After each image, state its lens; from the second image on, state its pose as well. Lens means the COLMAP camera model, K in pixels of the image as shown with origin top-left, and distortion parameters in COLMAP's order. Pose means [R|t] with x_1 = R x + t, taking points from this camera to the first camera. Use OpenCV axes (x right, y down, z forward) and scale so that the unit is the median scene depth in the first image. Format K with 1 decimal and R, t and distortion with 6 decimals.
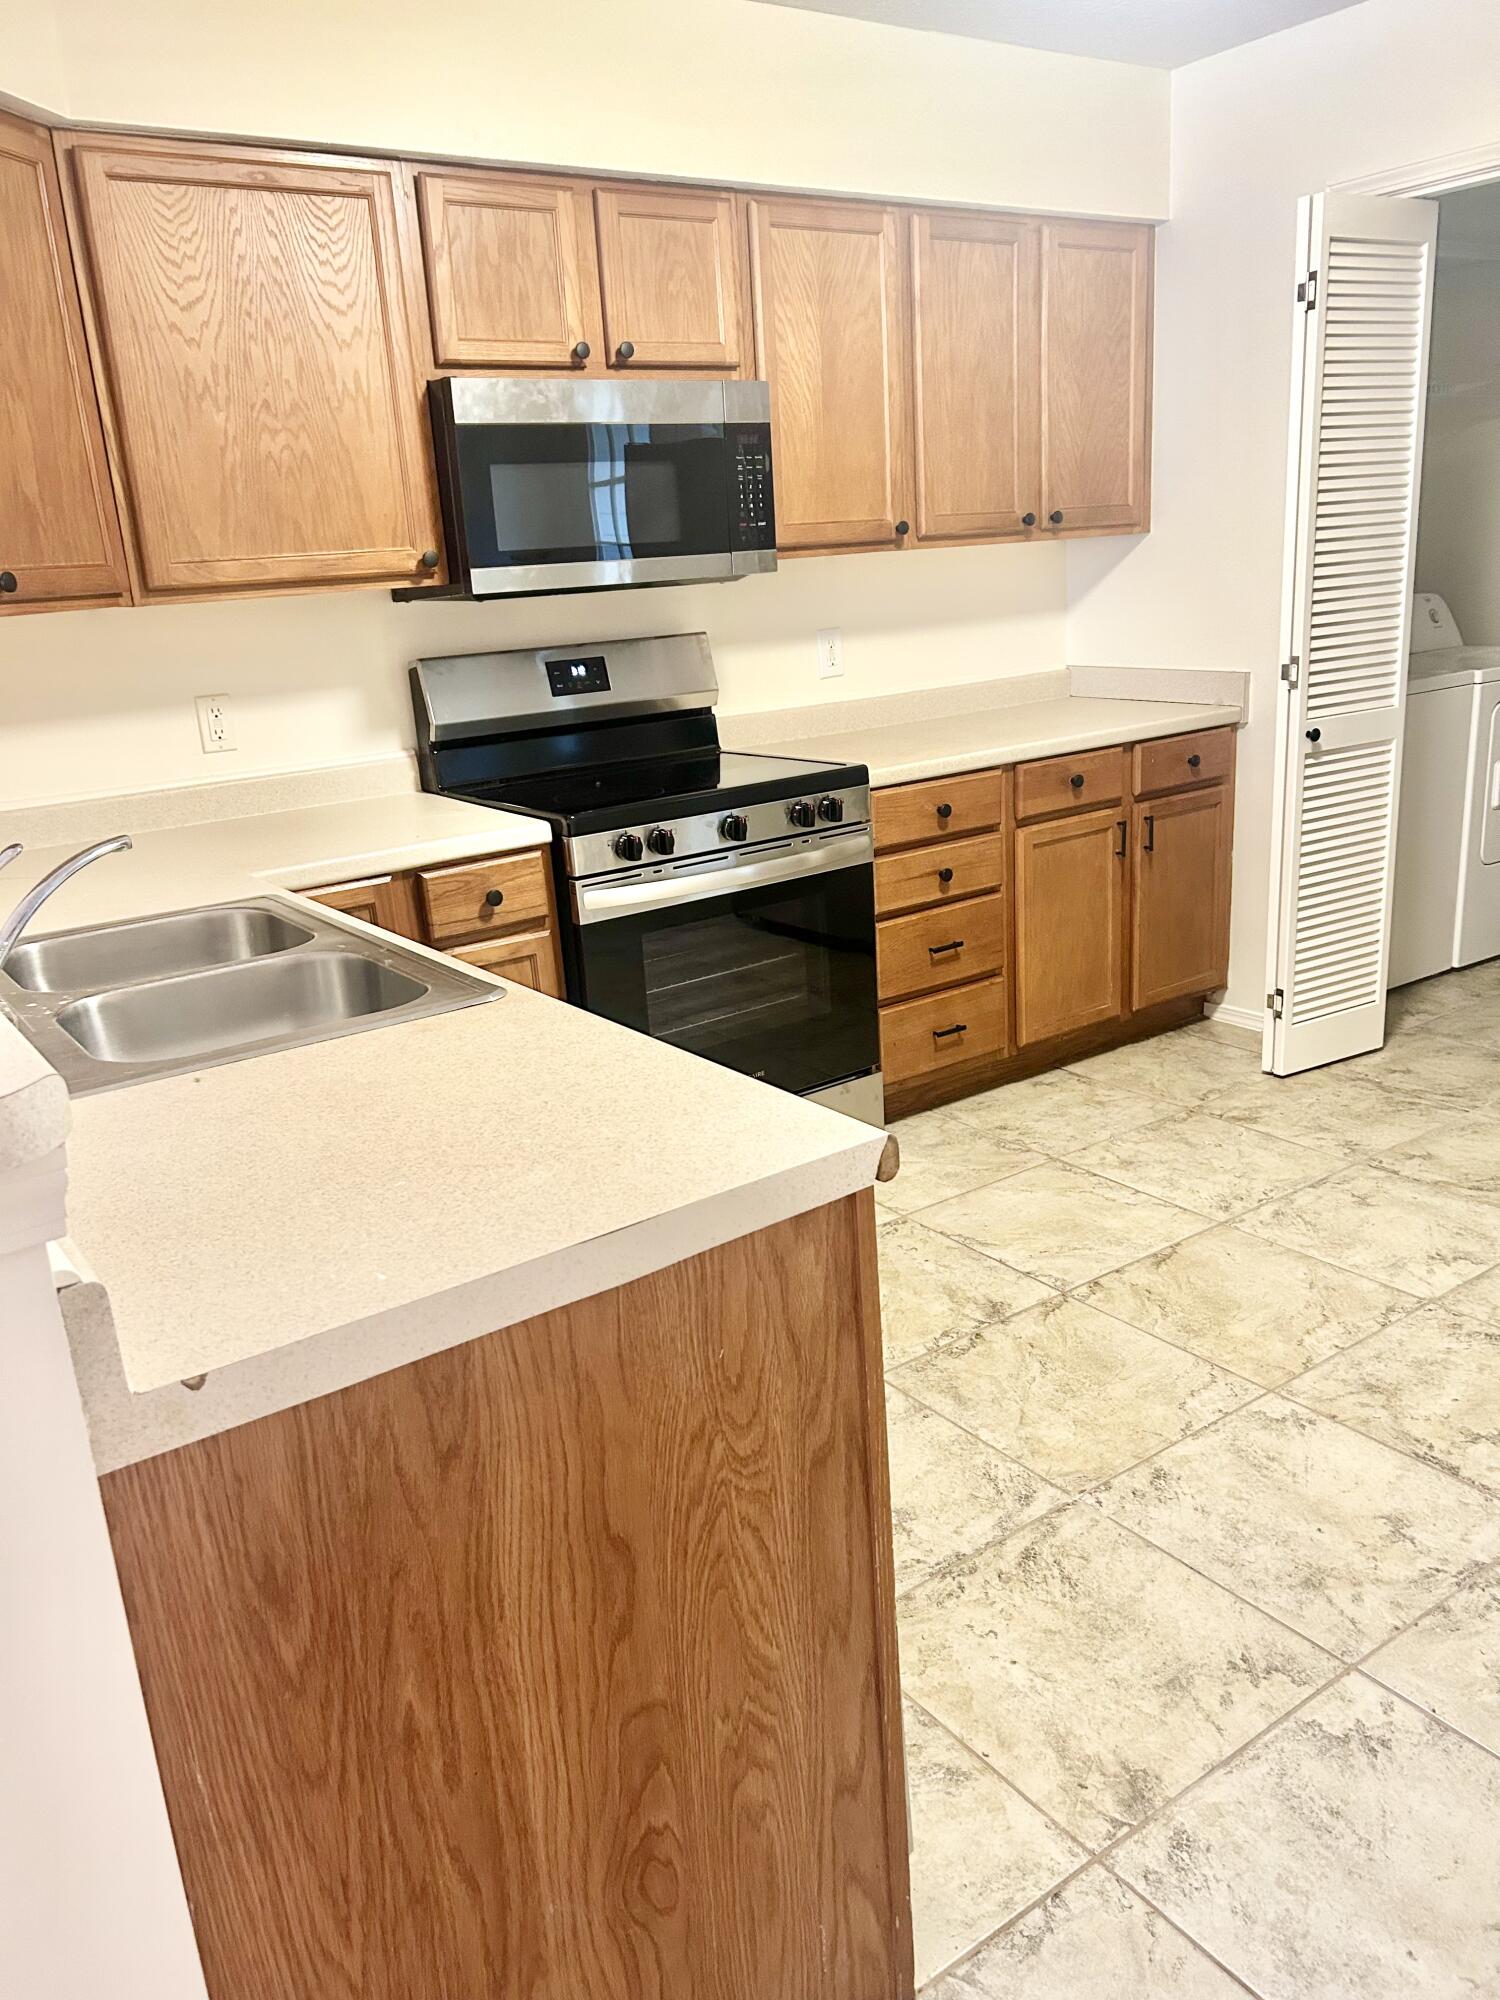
lens RADIAL K [[1515.8, 0, 742.9], [0, 1515.8, 1005.9], [0, 0, 1]] dist [0.084943, -0.152612]
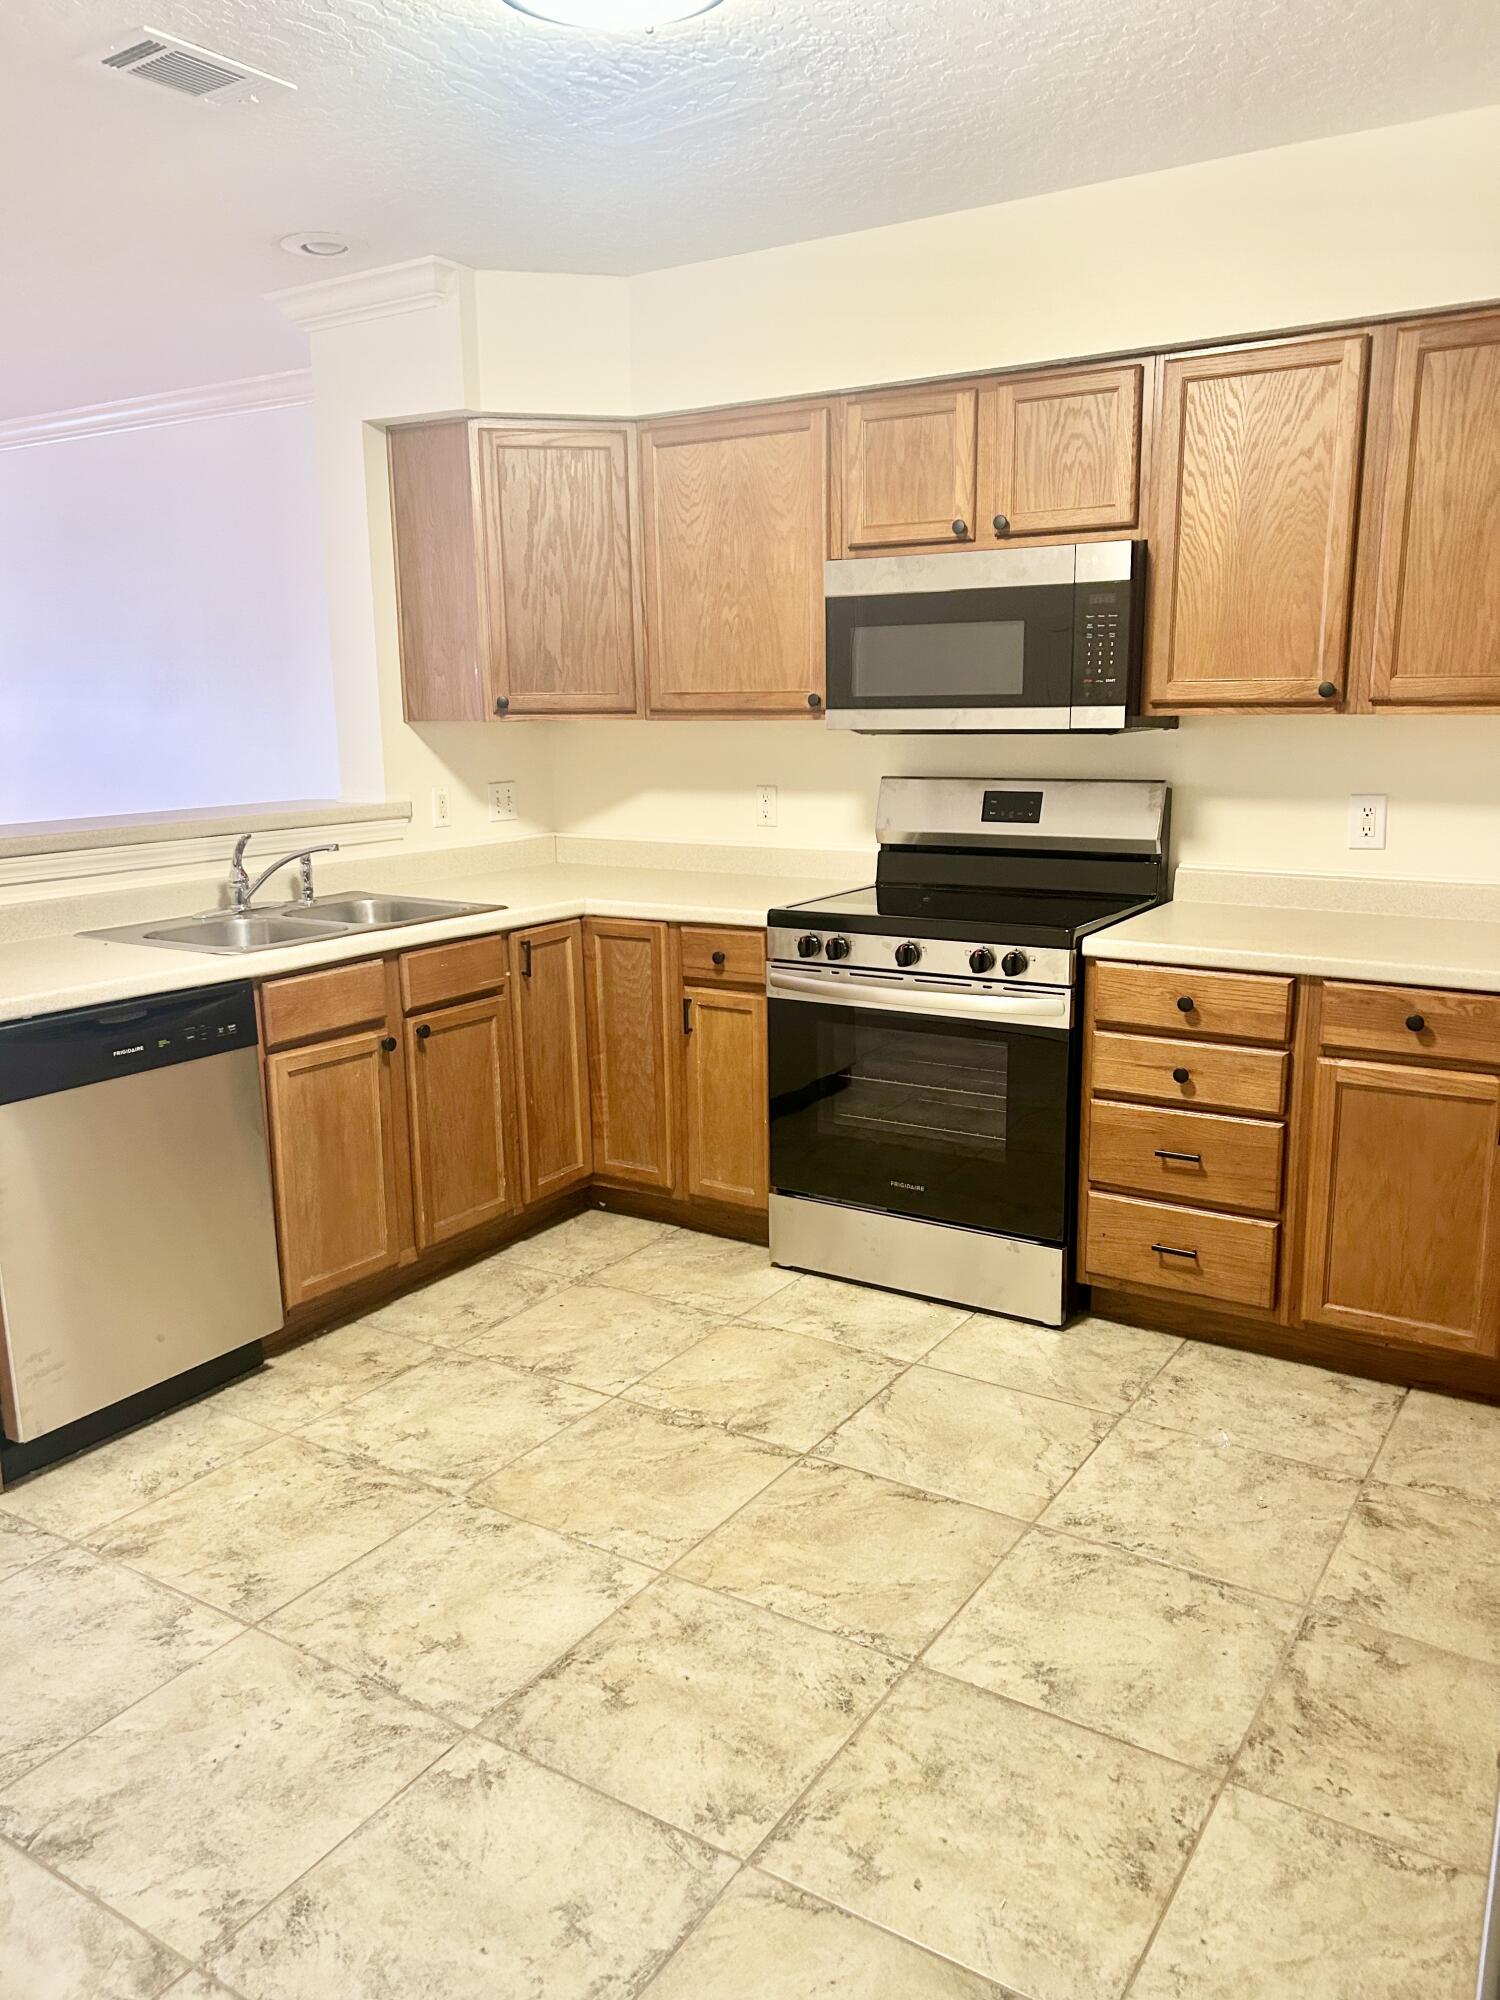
lens RADIAL K [[1515.8, 0, 742.9], [0, 1515.8, 1005.9], [0, 0, 1]] dist [0.084943, -0.152612]
pose [[0.371360, 0.246997, -0.895033, 0.964578], [-0.273637, 0.950268, 0.148705, -0.218670], [0.887251, 0.189691, 0.420479, 0.455263]]
